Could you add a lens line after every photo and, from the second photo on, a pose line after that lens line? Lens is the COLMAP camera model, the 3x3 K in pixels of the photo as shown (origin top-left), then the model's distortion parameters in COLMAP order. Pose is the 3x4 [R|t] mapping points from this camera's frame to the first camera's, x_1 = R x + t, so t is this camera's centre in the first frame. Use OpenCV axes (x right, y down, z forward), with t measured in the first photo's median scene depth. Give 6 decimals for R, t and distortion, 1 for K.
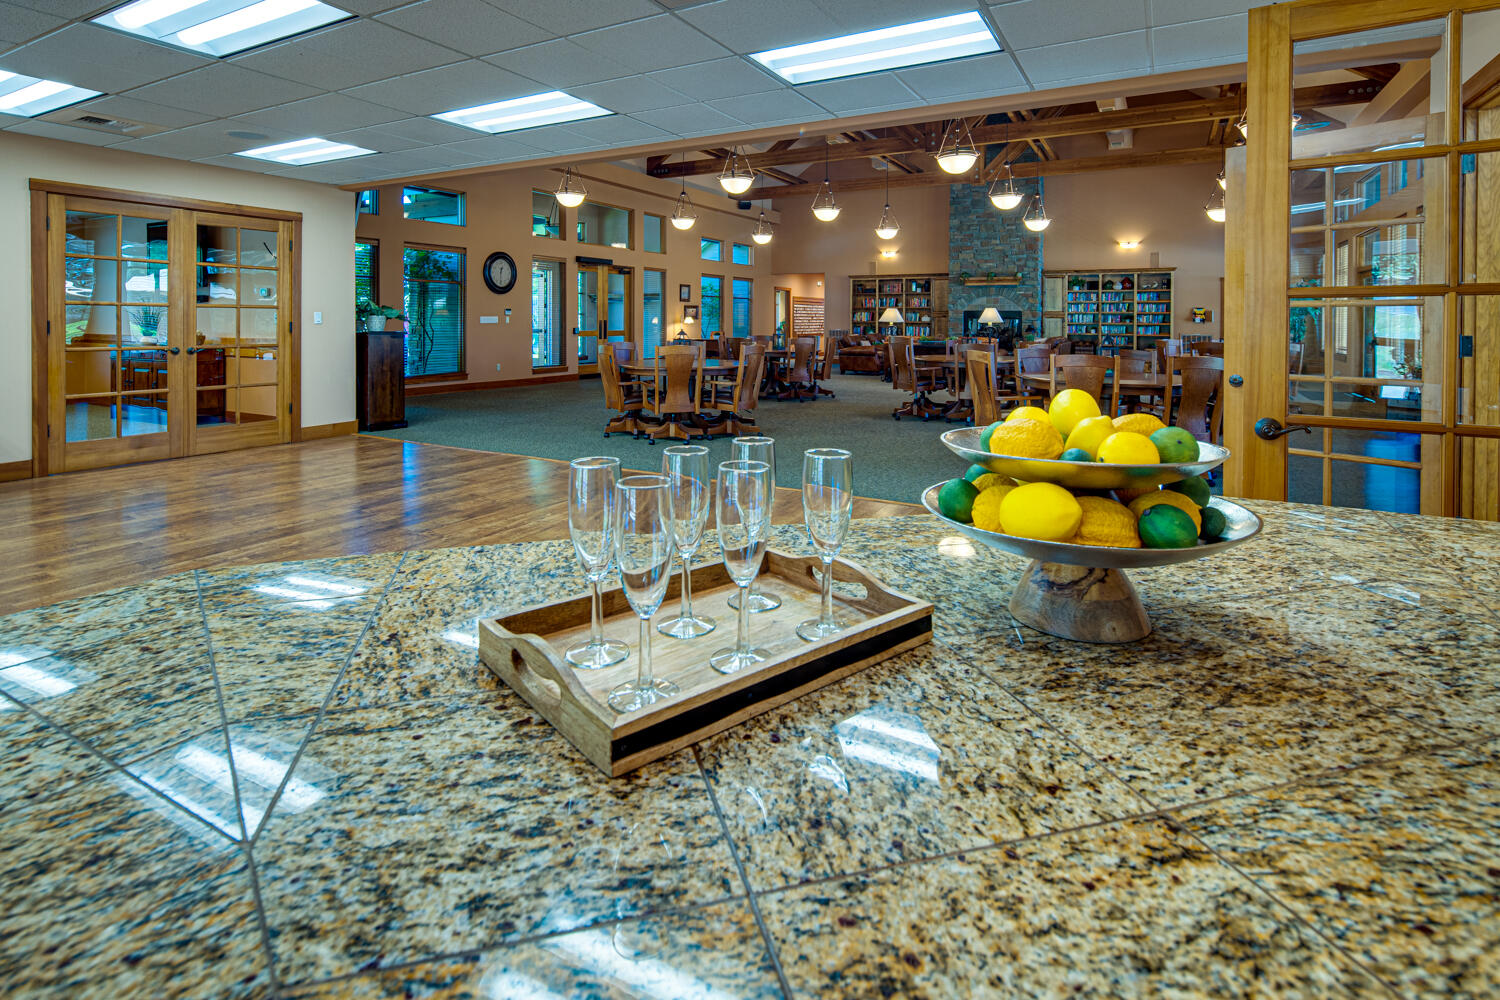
lens RADIAL K [[743.6, 0, 751.3], [0, 743.6, 327.0], [0, 0, 1]] dist [0.006897, 0.000322]
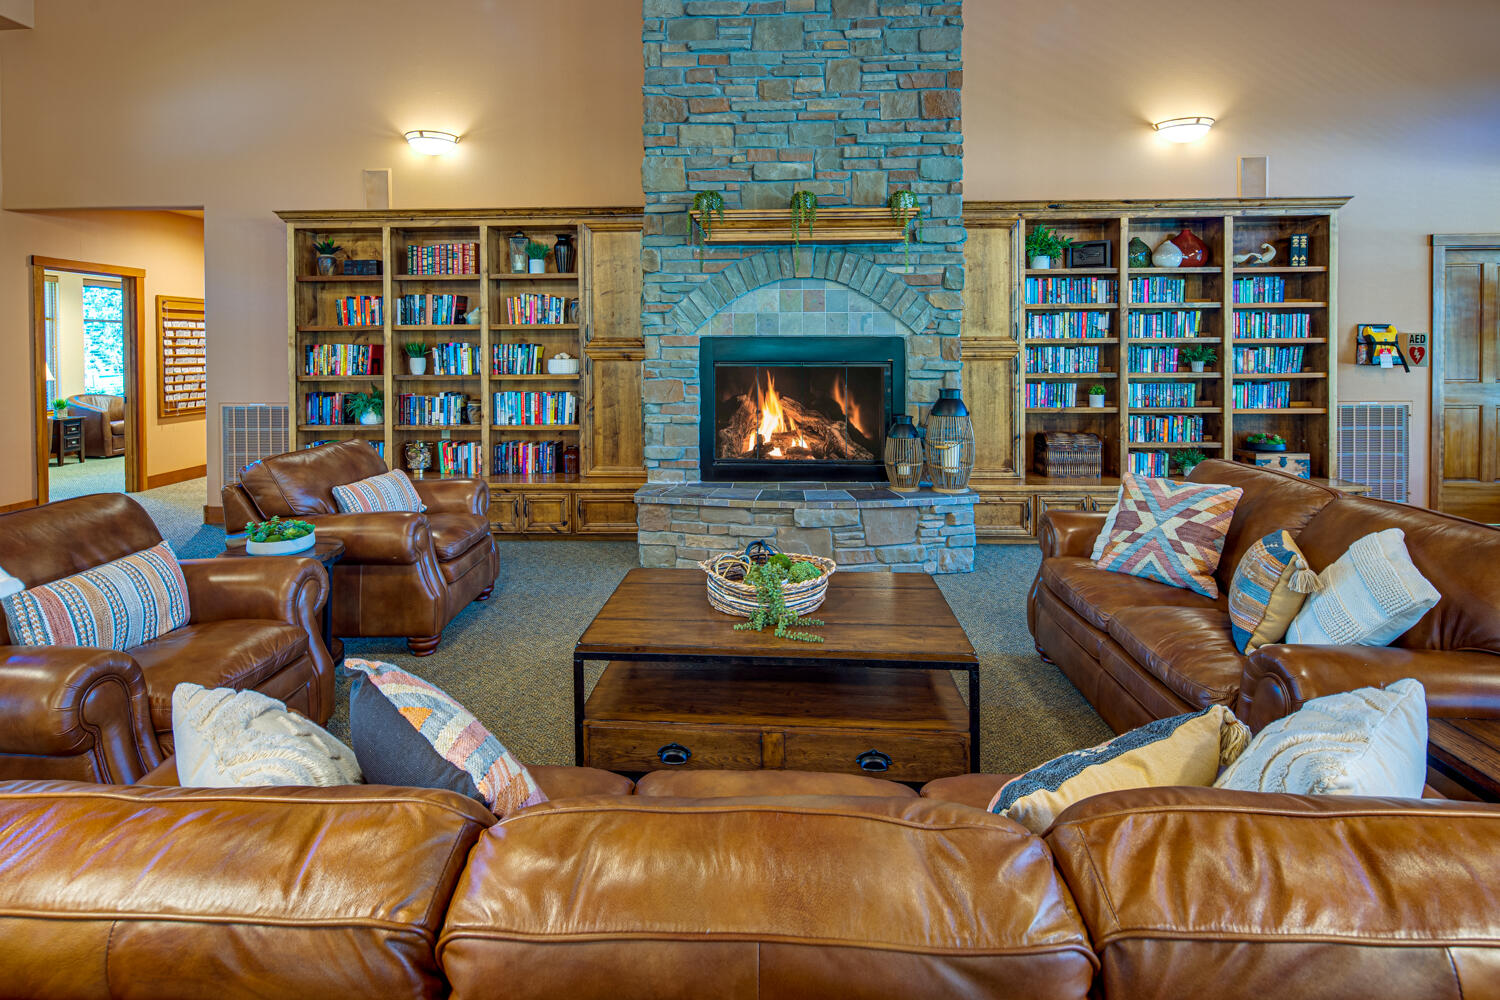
lens RADIAL K [[734.0, 0, 739.8], [0, 734.0, 352.1], [0, 0, 1]] dist [0.002358, -0.000383]
pose [[0.892004, -0.016013, 0.451744, 0.190339], [0.015965, 0.999865, 0.003918, -0.018655], [-0.451746, 0.003717, 0.892139, 0.812719]]
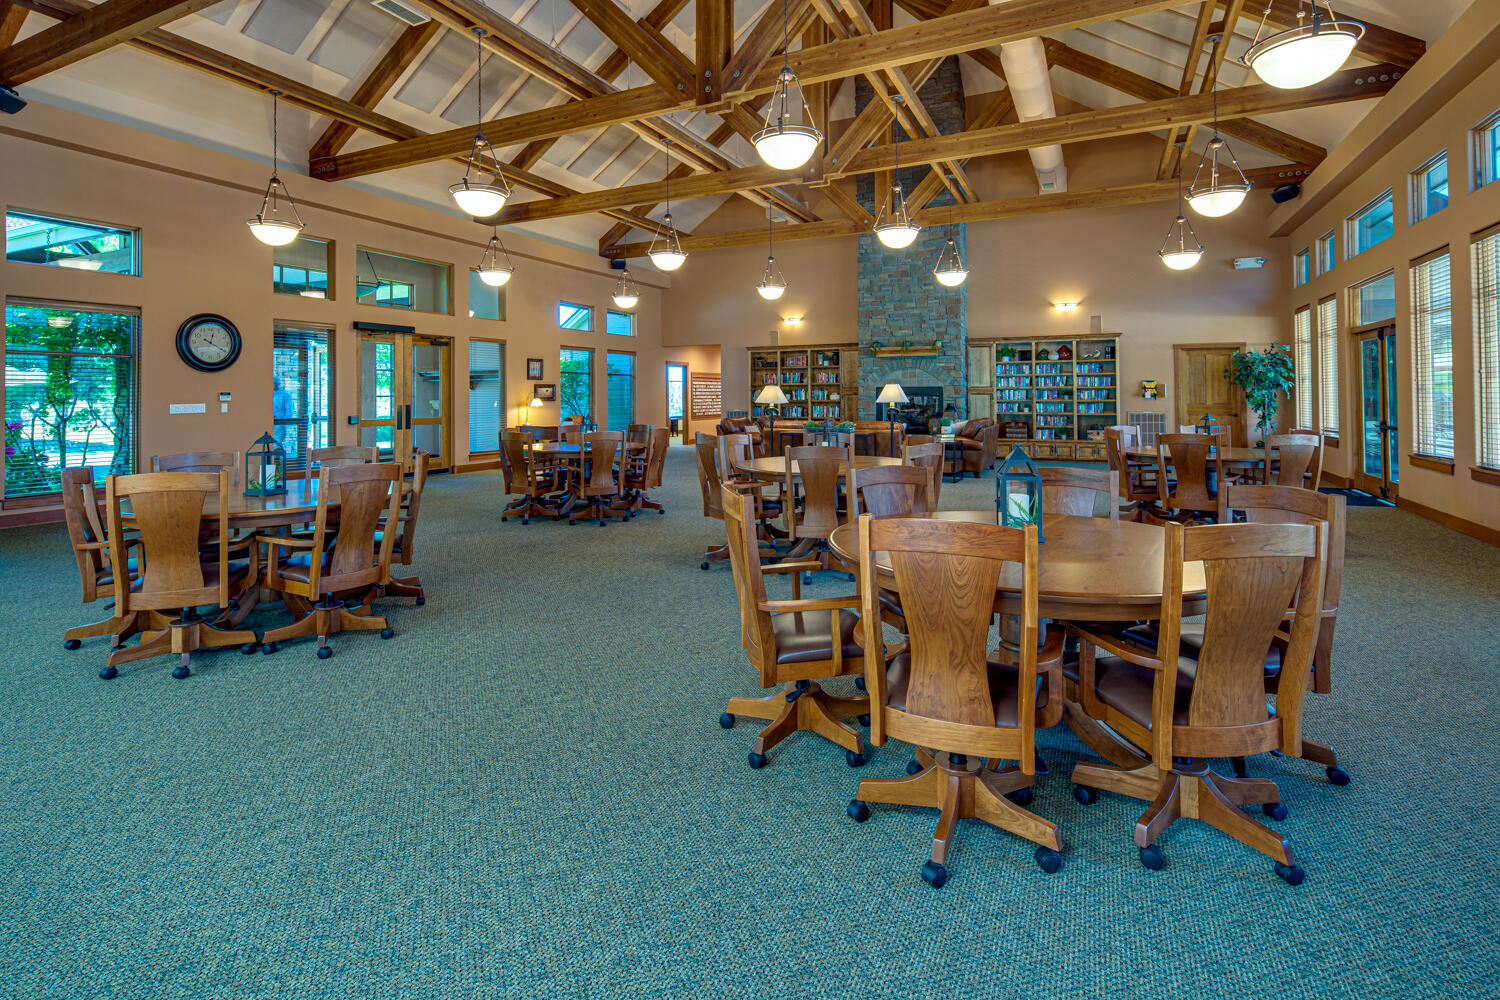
lens RADIAL K [[743.6, 0, 734.0], [0, 743.6, 384.5], [0, 0, 1]] dist [0.006897, 0.000322]
pose [[0.998834, -0.010783, 0.047059, 0.091166], [0.011999, 0.999600, -0.025628, -0.005423], [-0.046764, 0.026163, 0.998563, 0.177916]]
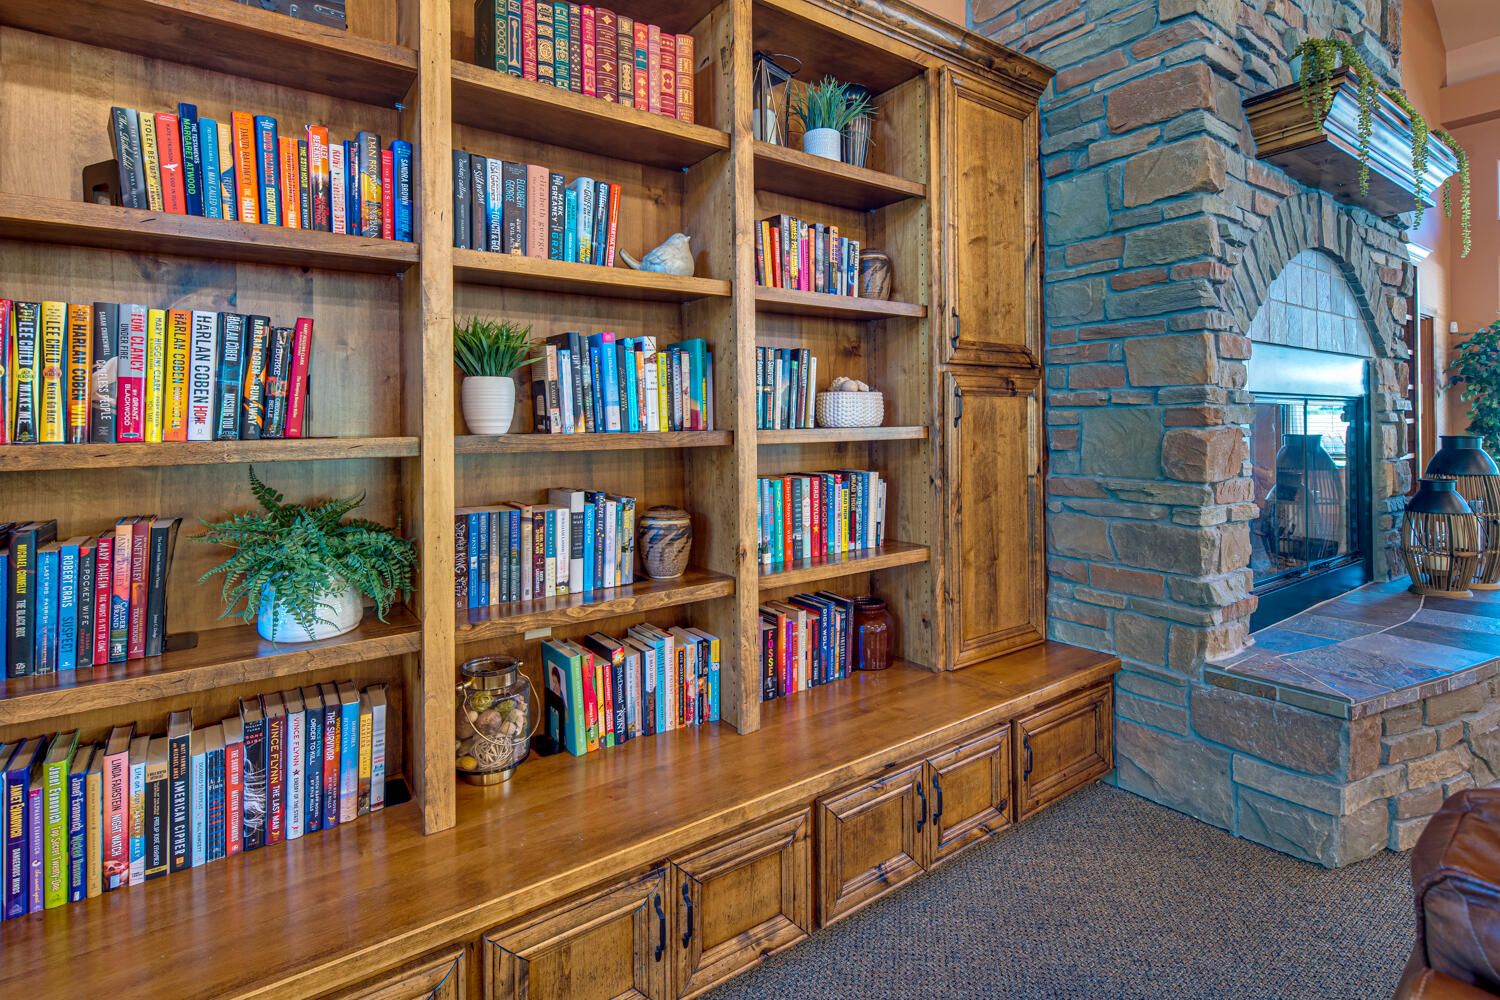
lens RADIAL K [[725.7, 0, 744.1], [0, 725.7, 419.6], [0, 0, 1]] dist [-0.000247, -0.000793]
pose [[0.426895, -0.007410, 0.904271, 0.138359], [0.023047, 0.999731, -0.002688, -0.010488], [-0.904008, 0.021988, 0.426951, 1.105563]]
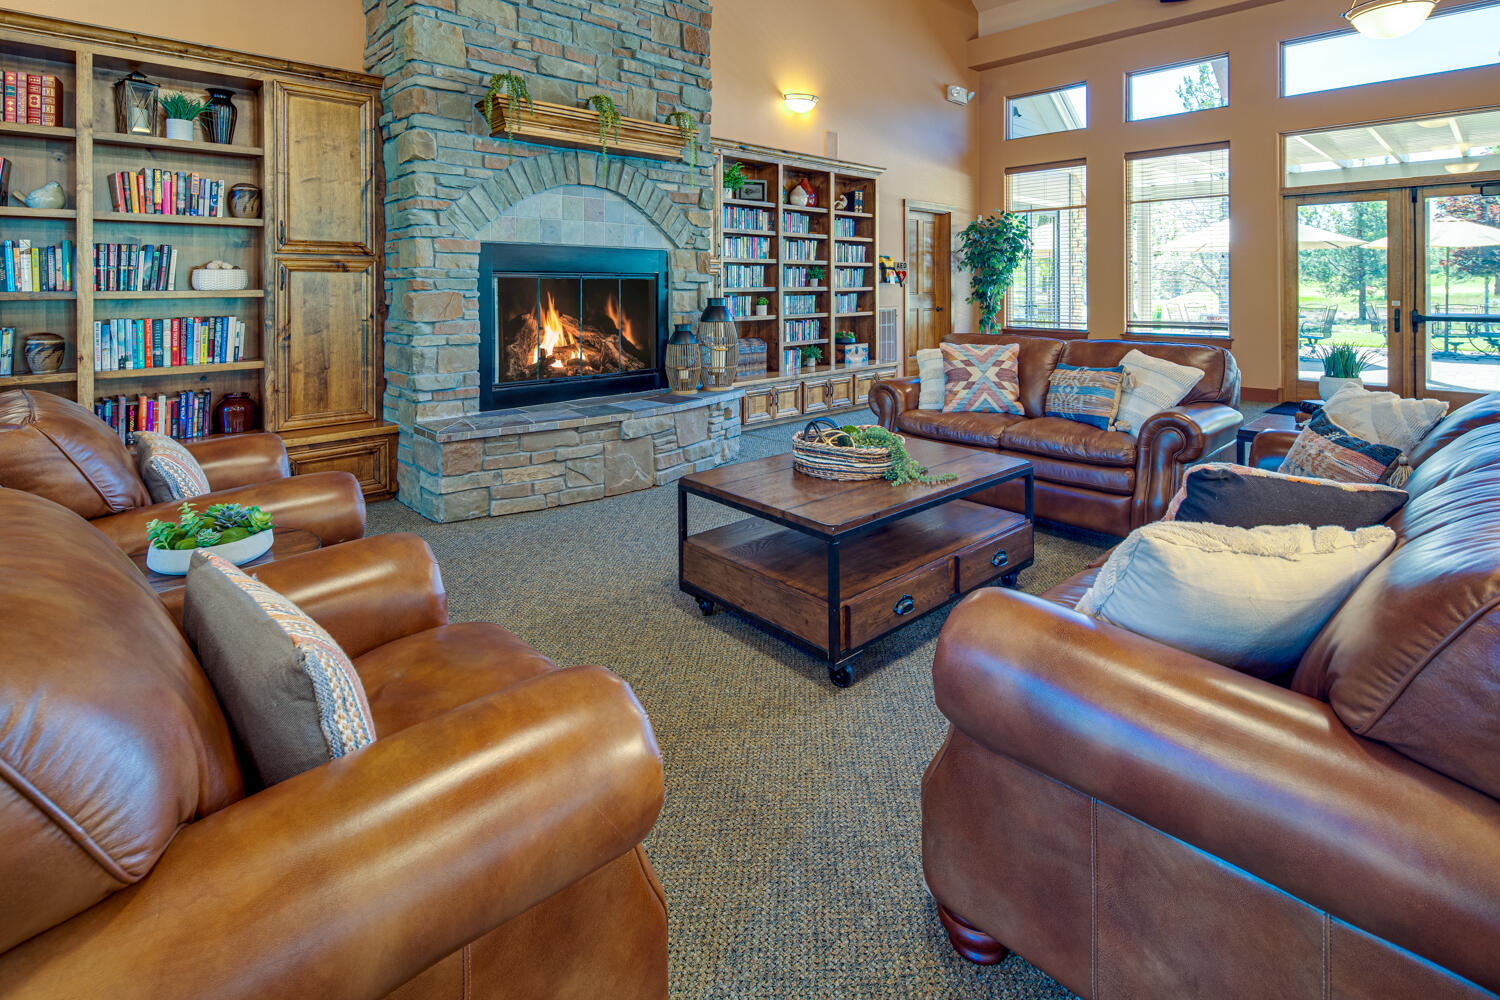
lens RADIAL K [[732.0, 0, 744.0], [0, 732.0, 283.2], [0, 0, 1]] dist [0.001187, -0.001053]
pose [[0.295787, -0.005444, 0.955239, 0.098156], [0.015925, 0.999873, 0.000767, -0.008724], [-0.955121, 0.014985, 0.295836, 0.920121]]
